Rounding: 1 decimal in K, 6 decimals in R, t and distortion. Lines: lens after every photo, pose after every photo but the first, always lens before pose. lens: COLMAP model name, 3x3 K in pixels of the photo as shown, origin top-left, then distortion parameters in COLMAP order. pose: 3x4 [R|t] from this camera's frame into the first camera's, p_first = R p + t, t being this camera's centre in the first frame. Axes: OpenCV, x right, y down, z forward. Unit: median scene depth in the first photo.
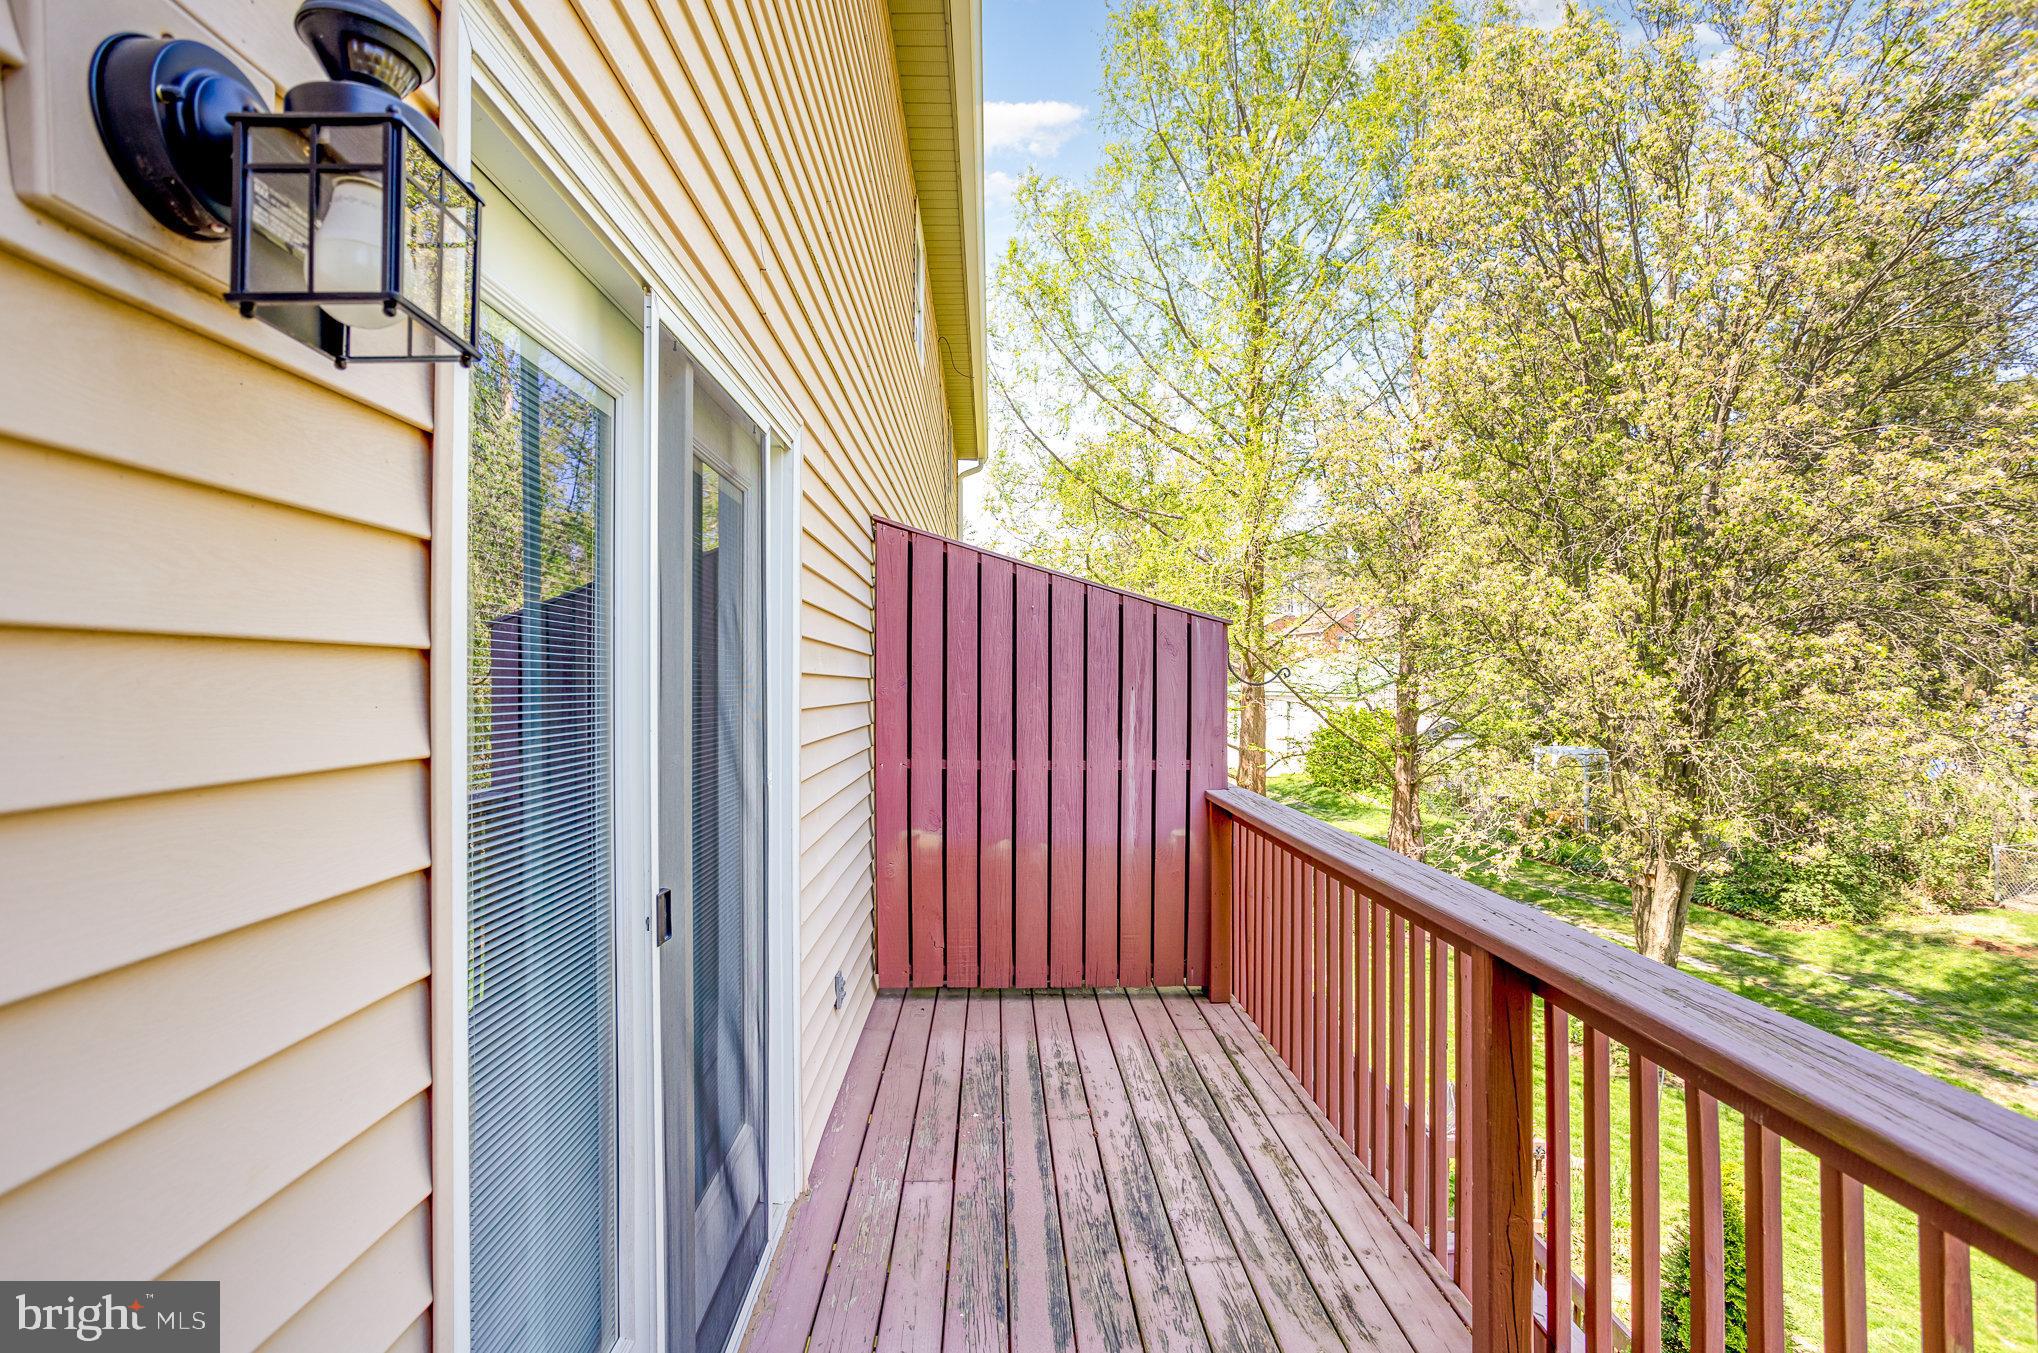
lens RADIAL K [[1001.1, 0, 1028.5], [0, 1001.1, 680.1], [0, 0, 1]] dist [-0.036307, 0.026042]
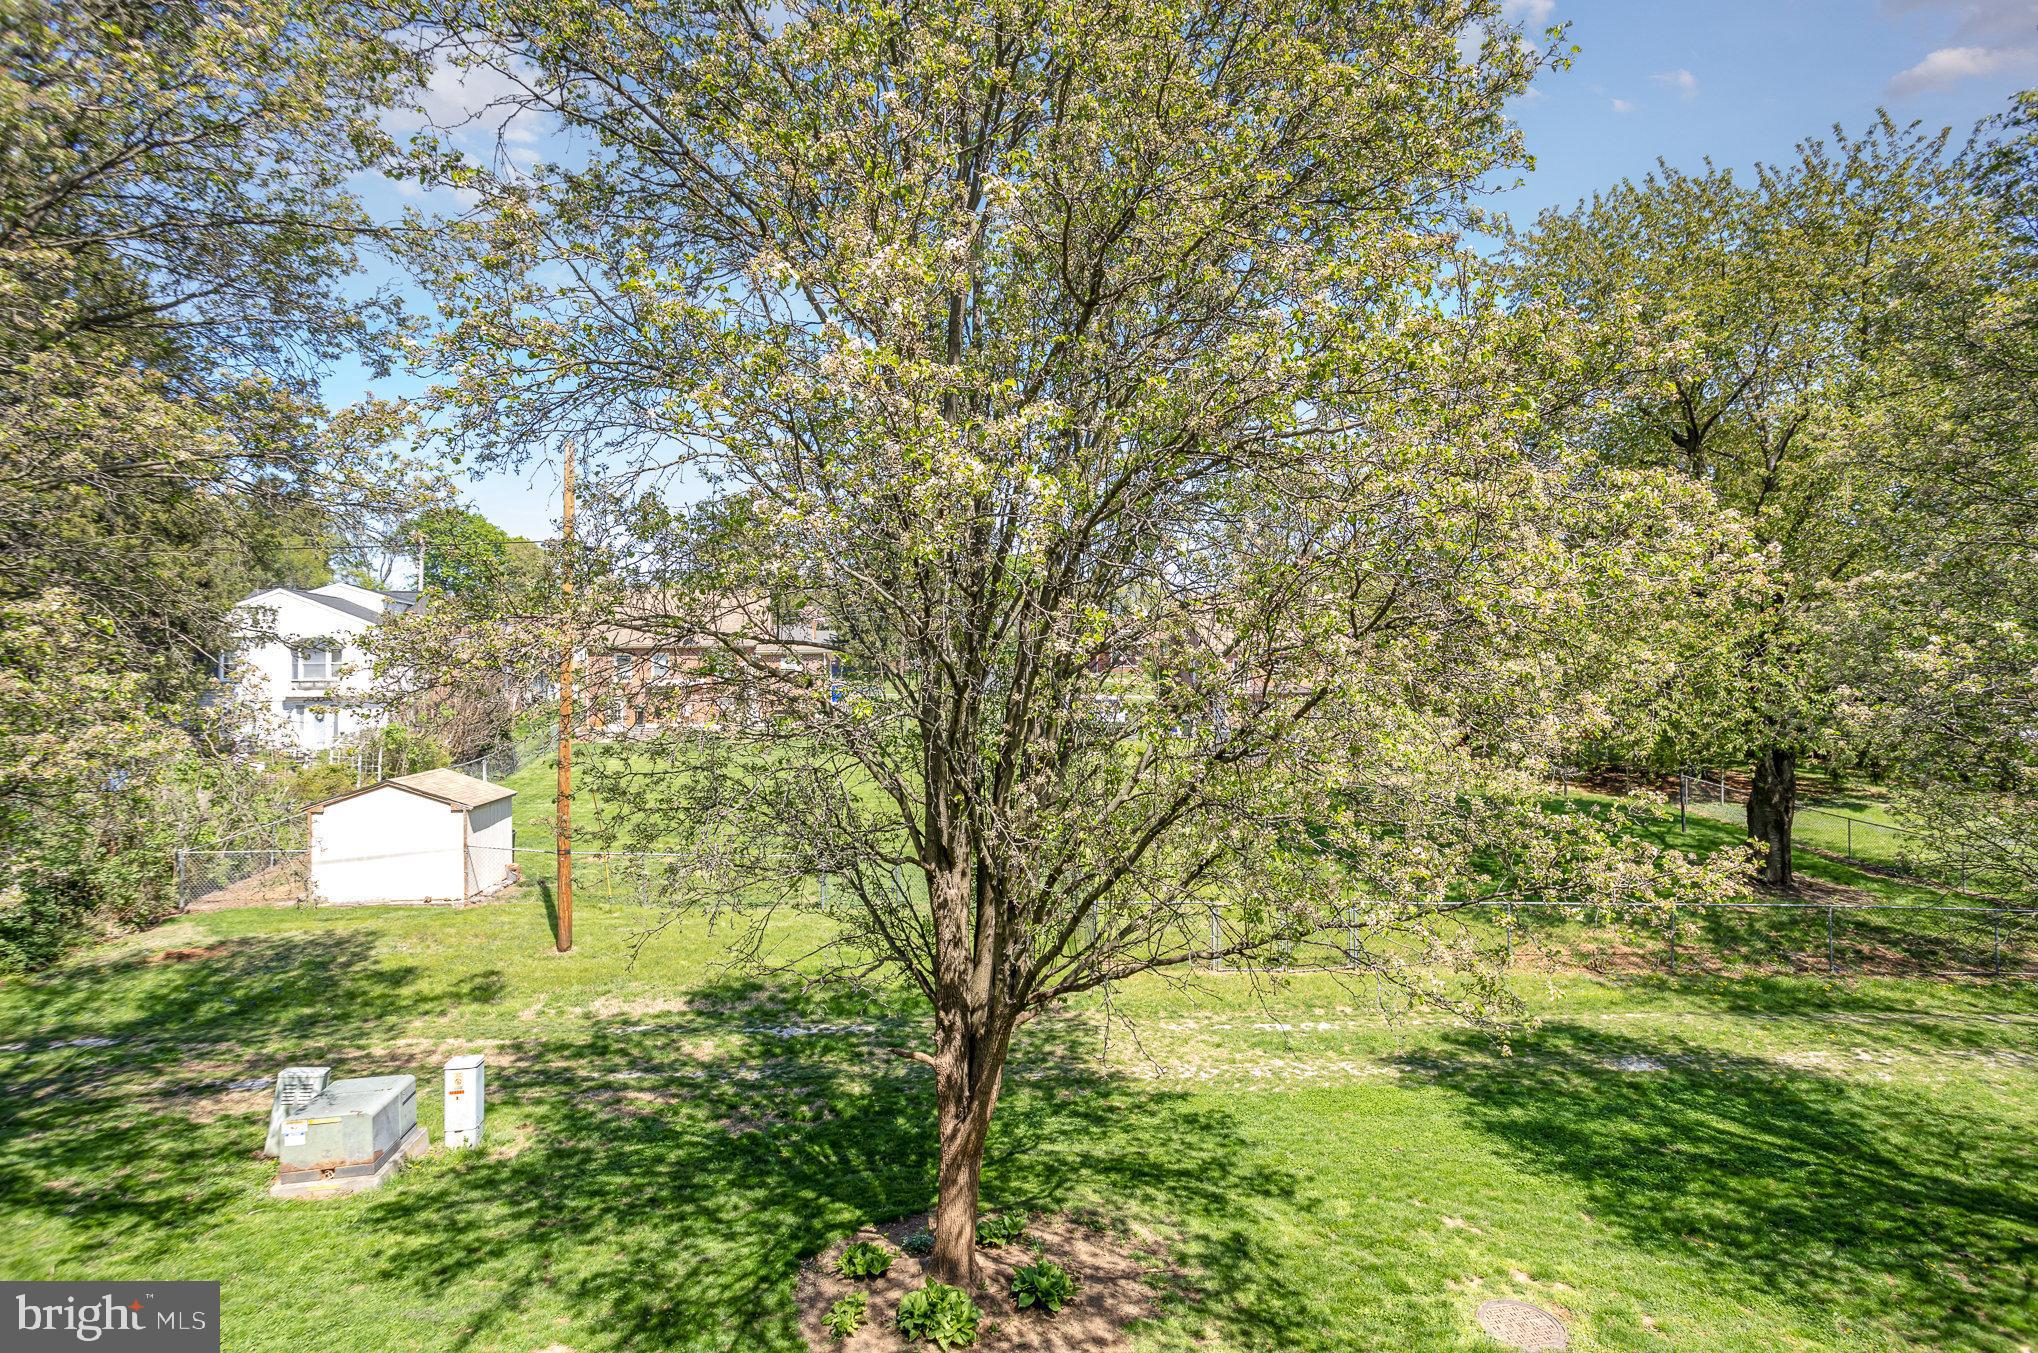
lens RADIAL K [[1001.1, 0, 1028.5], [0, 1001.1, 680.1], [0, 0, 1]] dist [-0.036307, 0.026042]
pose [[0.068378, 0.006637, 0.997637, 0.062613], [0.008103, 0.999941, -0.007208, 0.012922], [-0.997627, 0.008577, 0.068321, 0.107064]]
